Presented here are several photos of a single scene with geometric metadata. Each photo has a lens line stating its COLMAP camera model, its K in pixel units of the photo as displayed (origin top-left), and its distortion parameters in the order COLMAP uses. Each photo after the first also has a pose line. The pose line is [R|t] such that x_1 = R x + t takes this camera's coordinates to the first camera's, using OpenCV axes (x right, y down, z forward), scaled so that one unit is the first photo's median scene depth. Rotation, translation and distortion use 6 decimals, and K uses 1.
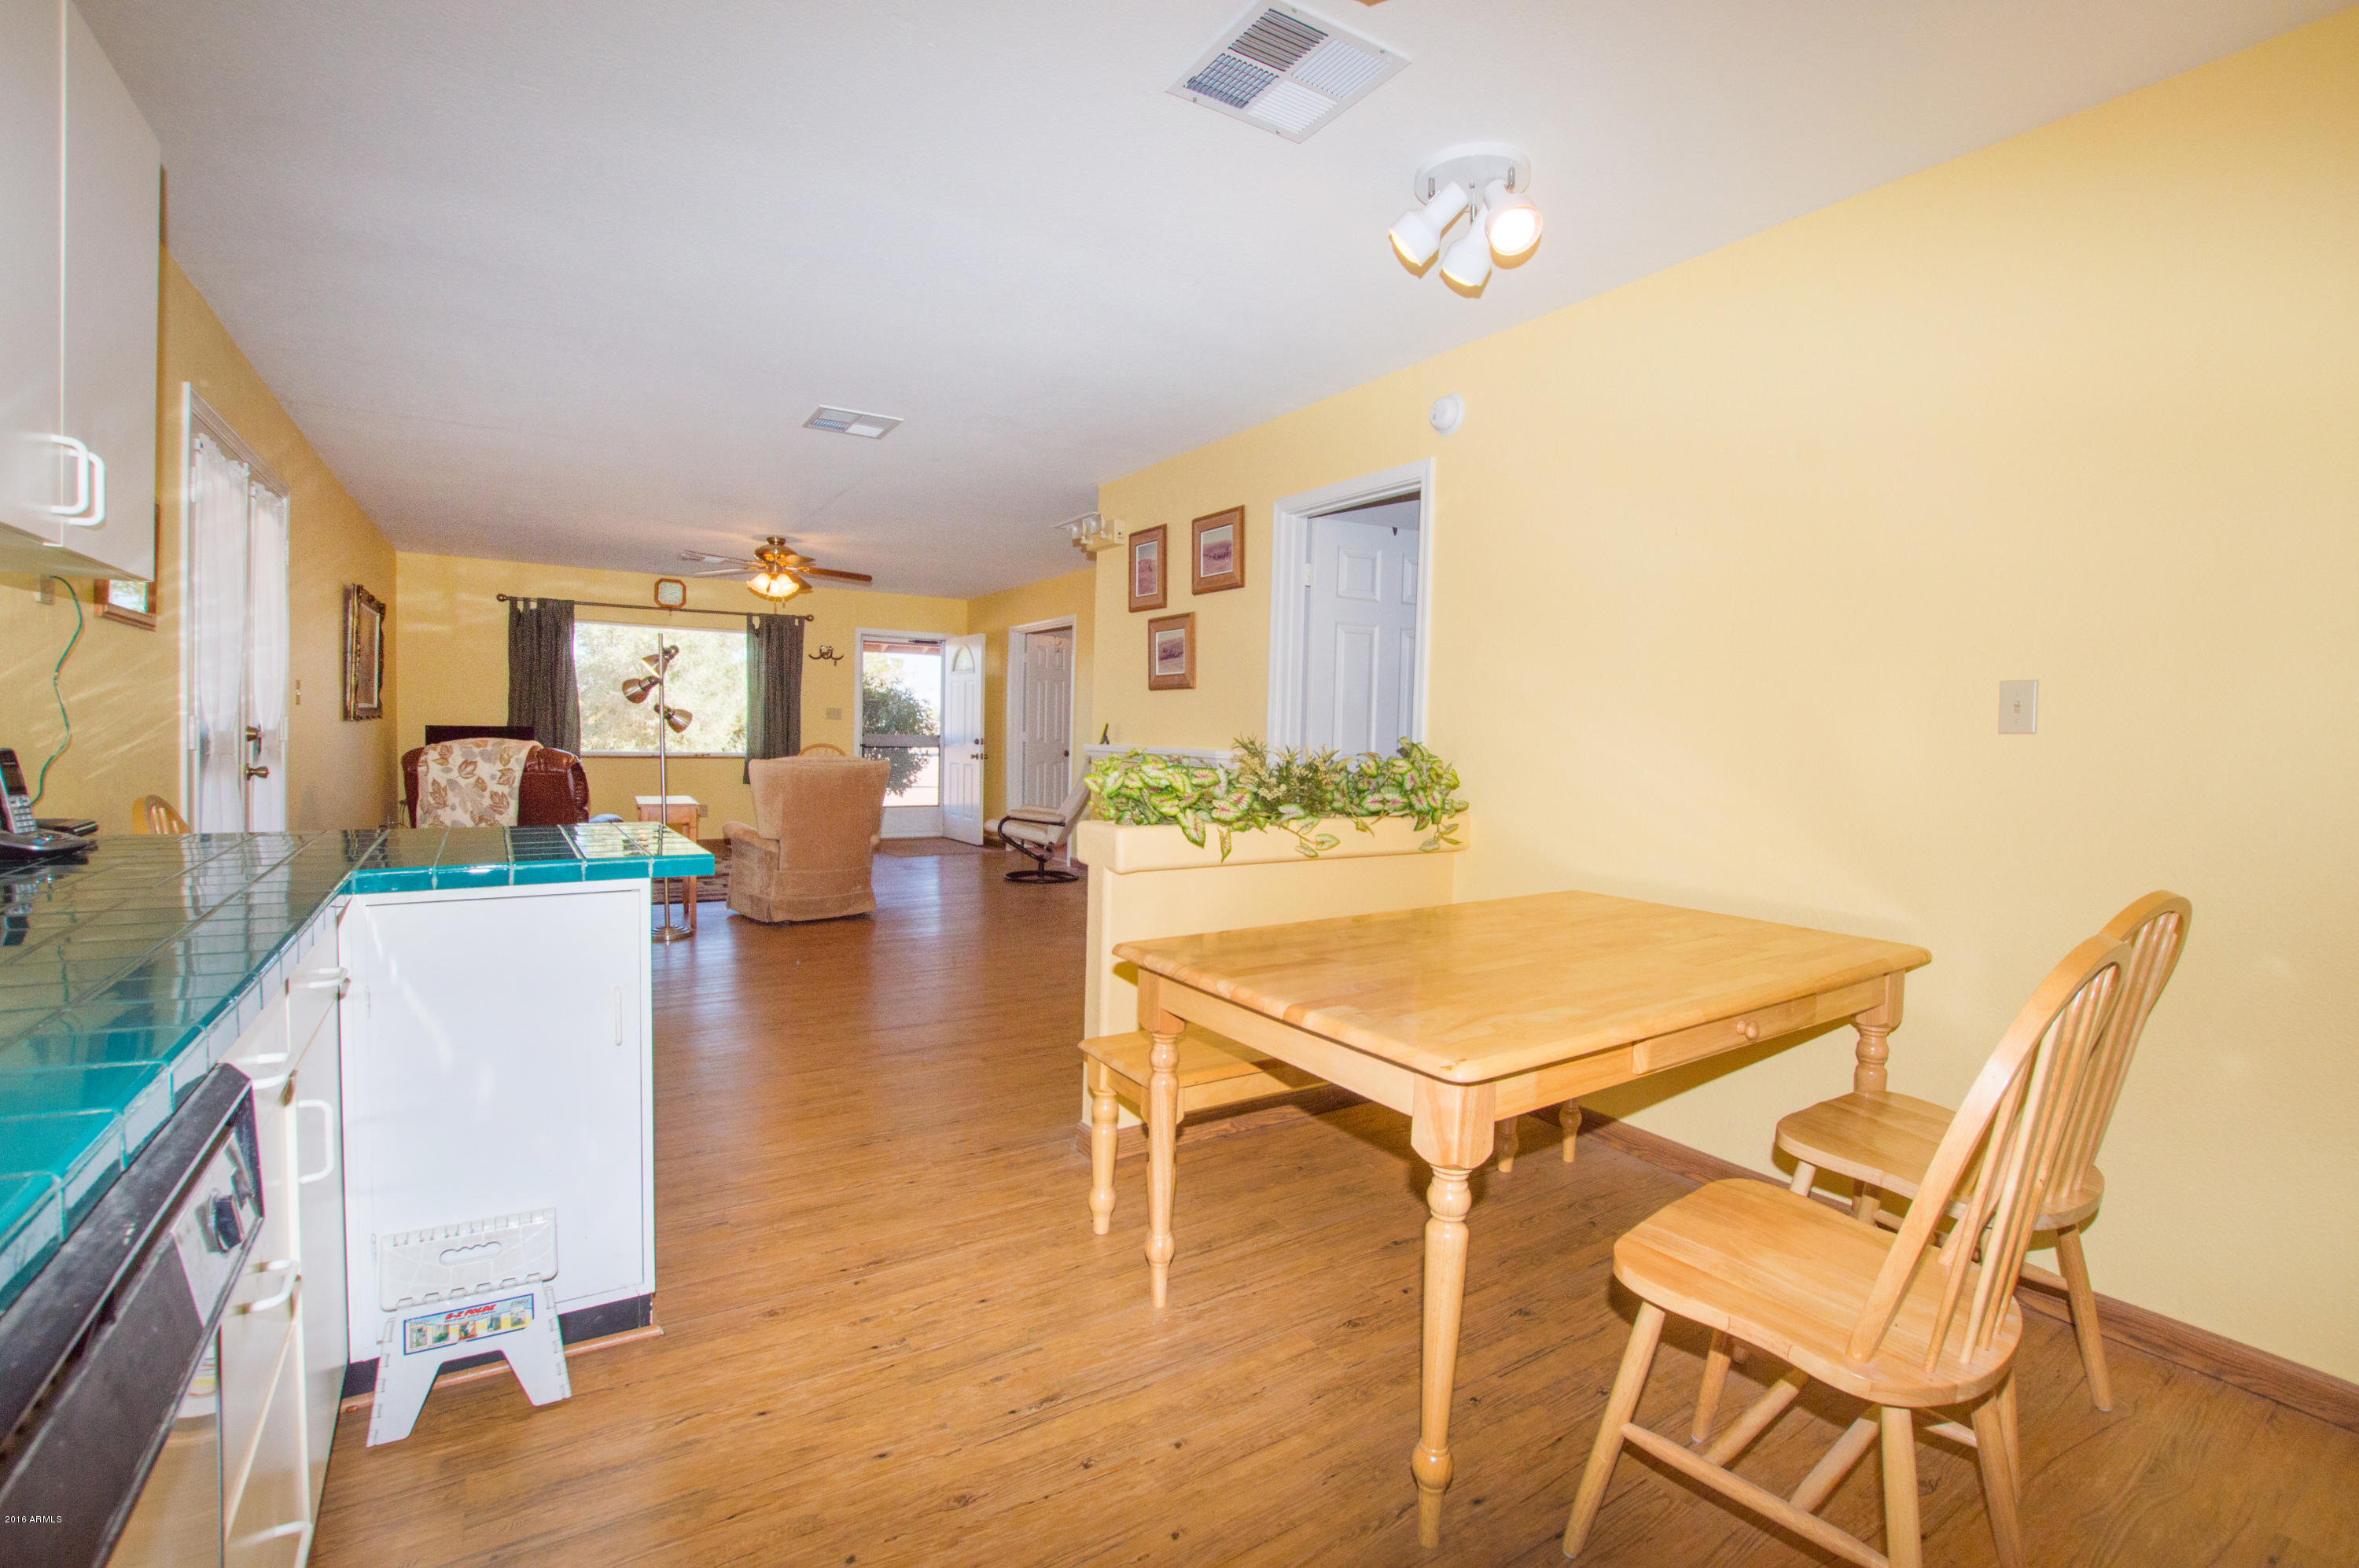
lens RADIAL K [[1045.2, 0, 1179.5], [0, 1045.2, 784.0], [0, 0, 1]] dist [-0.014183, 0.000097]
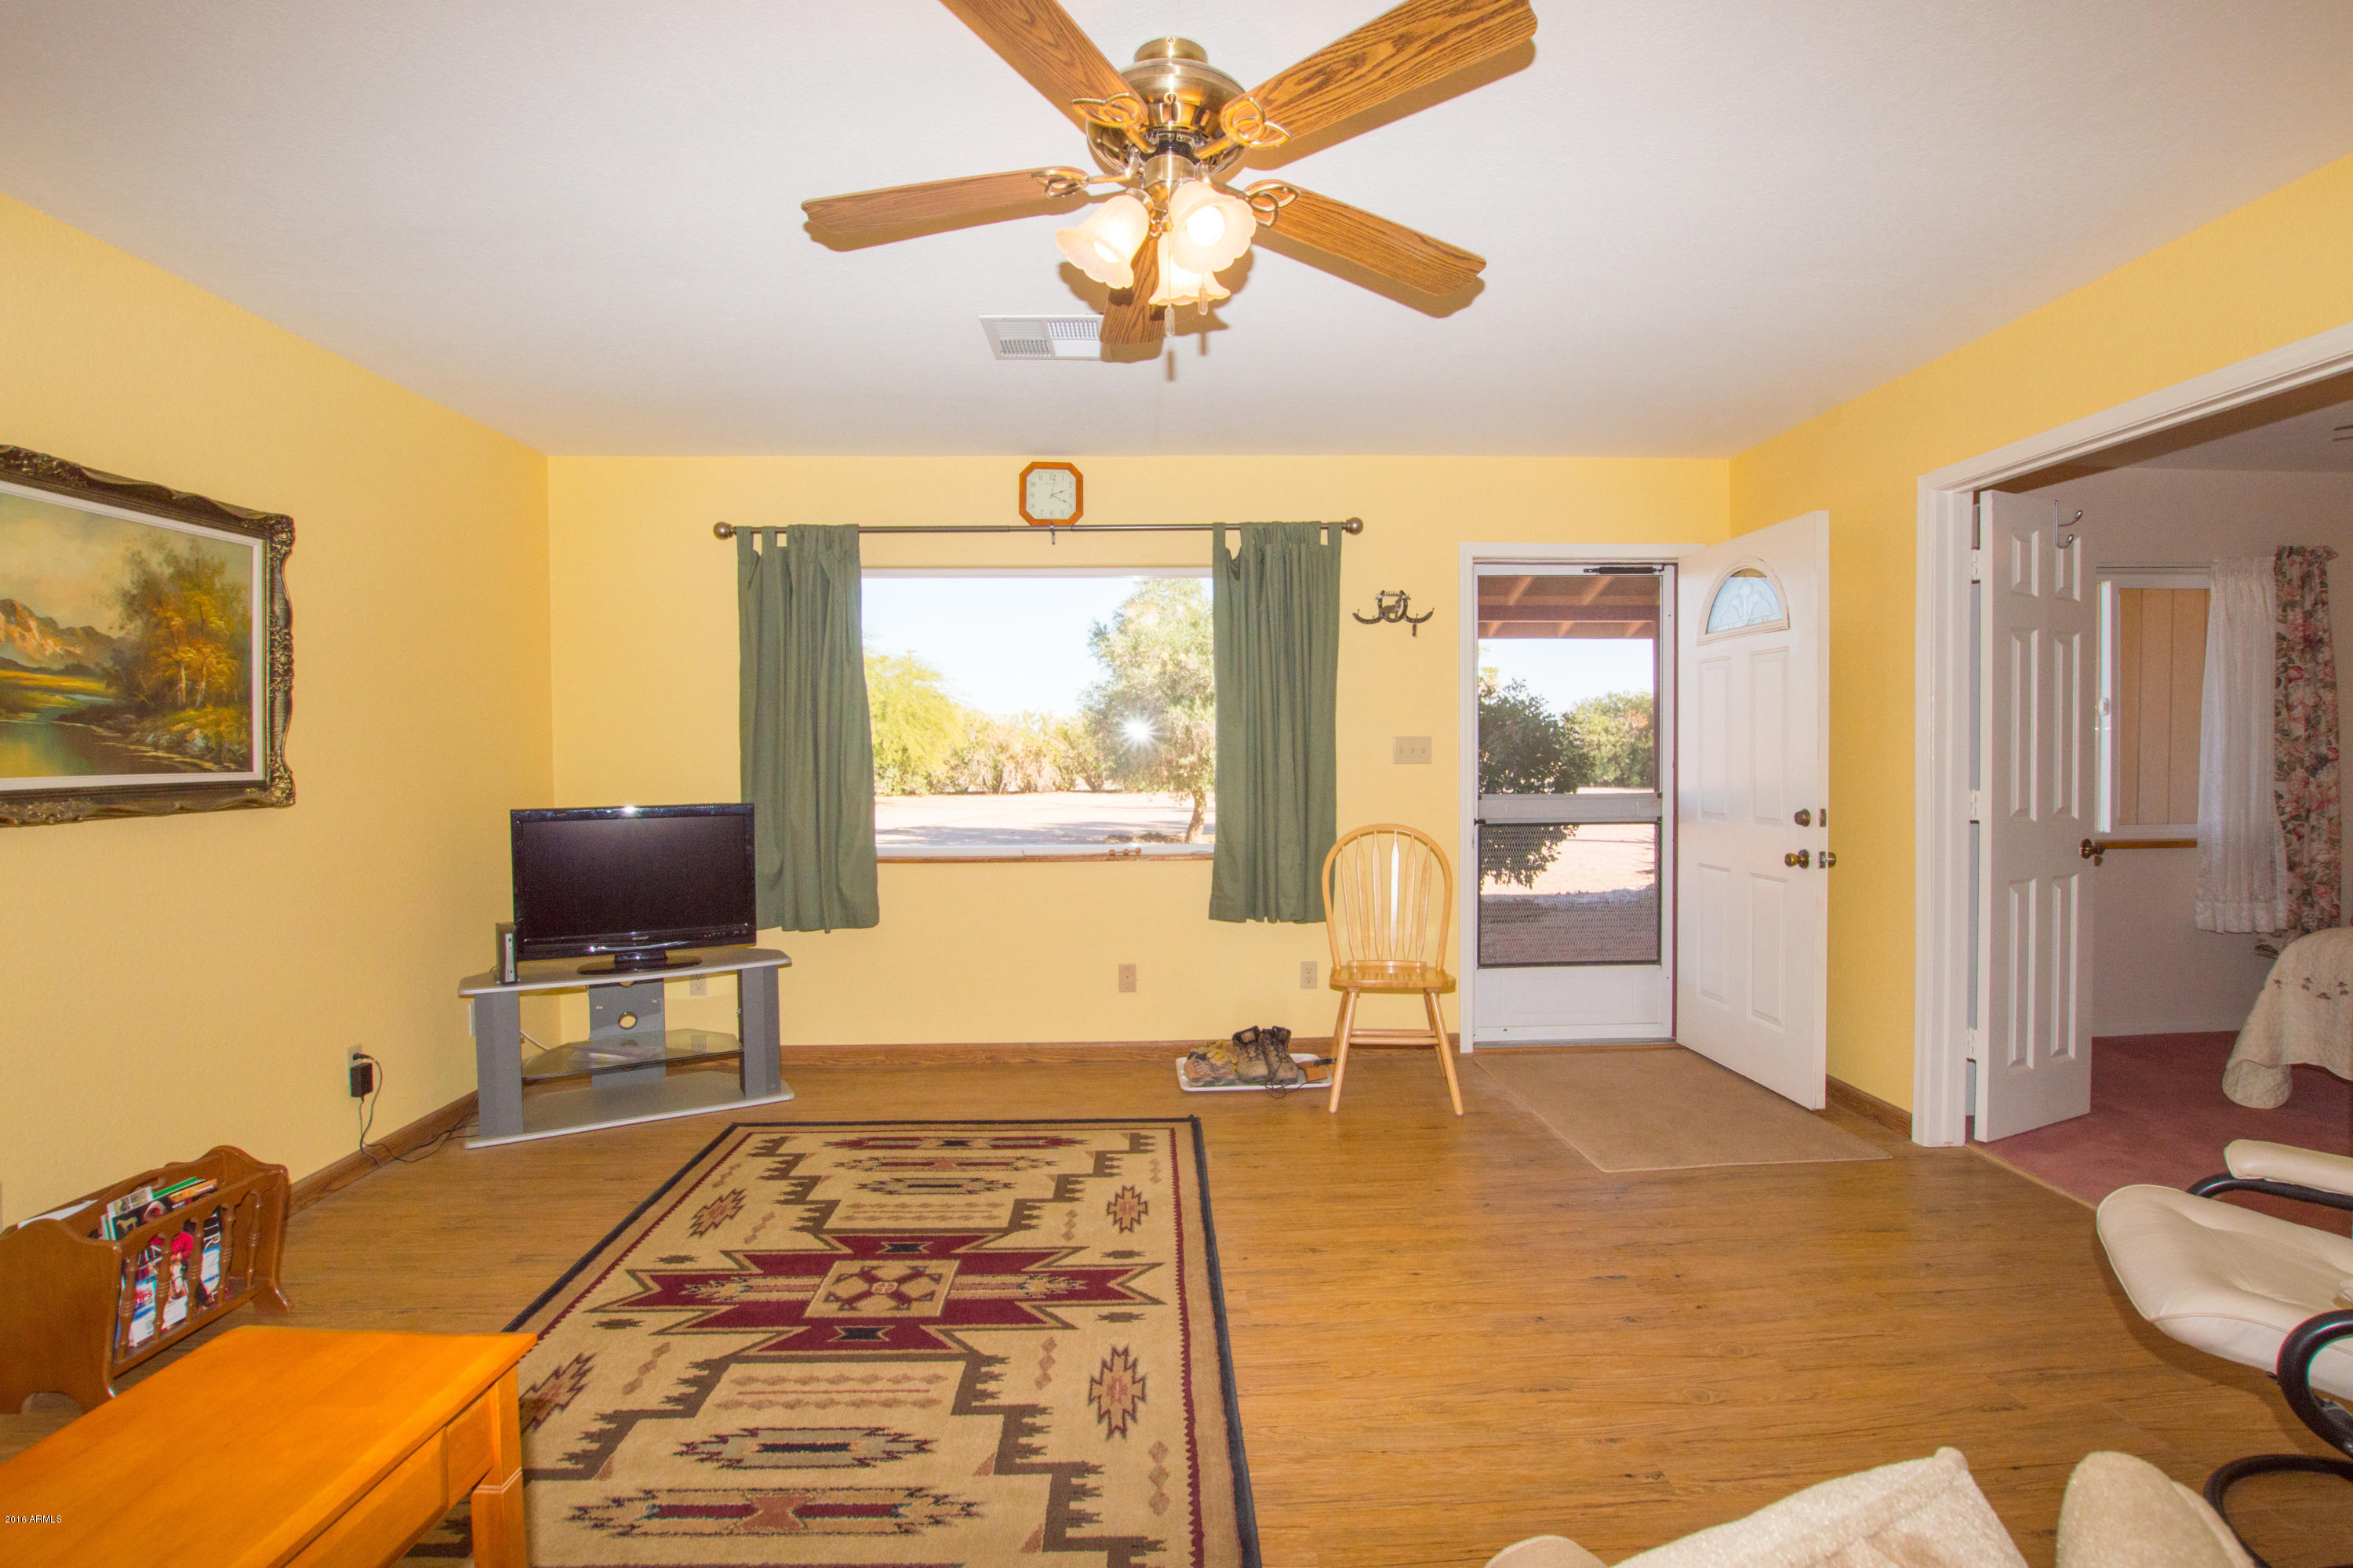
lens RADIAL K [[1042.5, 0, 1176.5], [0, 1042.5, 784.0], [0, 0, 1]] dist [-0.014183, 0.000097]
pose [[0.854608, -0.011330, -0.519151, -0.206120], [0.000852, 0.999791, -0.020417, -0.048086], [0.519273, 0.017006, 0.854439, 0.627525]]
